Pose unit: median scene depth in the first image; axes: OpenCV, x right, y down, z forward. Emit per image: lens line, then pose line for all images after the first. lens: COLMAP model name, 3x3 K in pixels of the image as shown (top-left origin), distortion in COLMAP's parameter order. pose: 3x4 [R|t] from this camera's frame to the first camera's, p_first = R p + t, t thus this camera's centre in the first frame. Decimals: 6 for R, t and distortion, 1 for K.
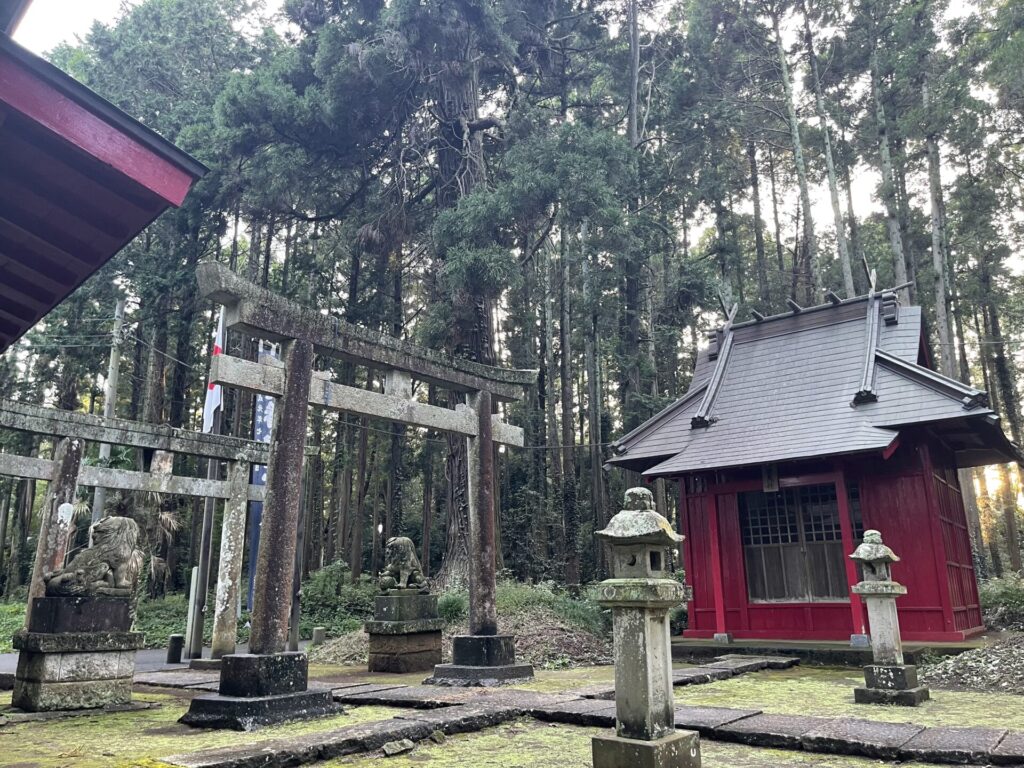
lens RADIAL K [[774.1, 0, 514.7], [0, 774.1, 389.8], [0, 0, 1]] dist [0.086712, -0.117890]
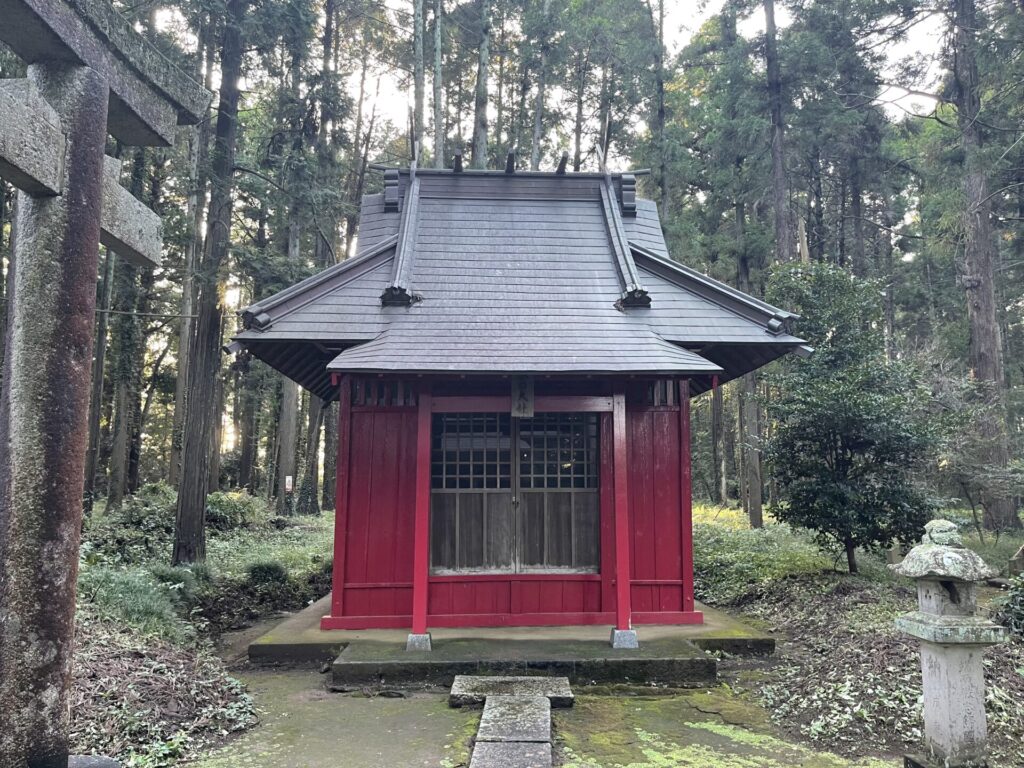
lens RADIAL K [[774.1, 0, 514.7], [0, 774.1, 389.8], [0, 0, 1]] dist [0.086712, -0.117890]
pose [[0.779271, 0.103948, 0.618007, -0.074974], [-0.175804, 0.982810, 0.056371, 0.068189], [-0.601523, -0.152576, 0.784149, 0.468044]]
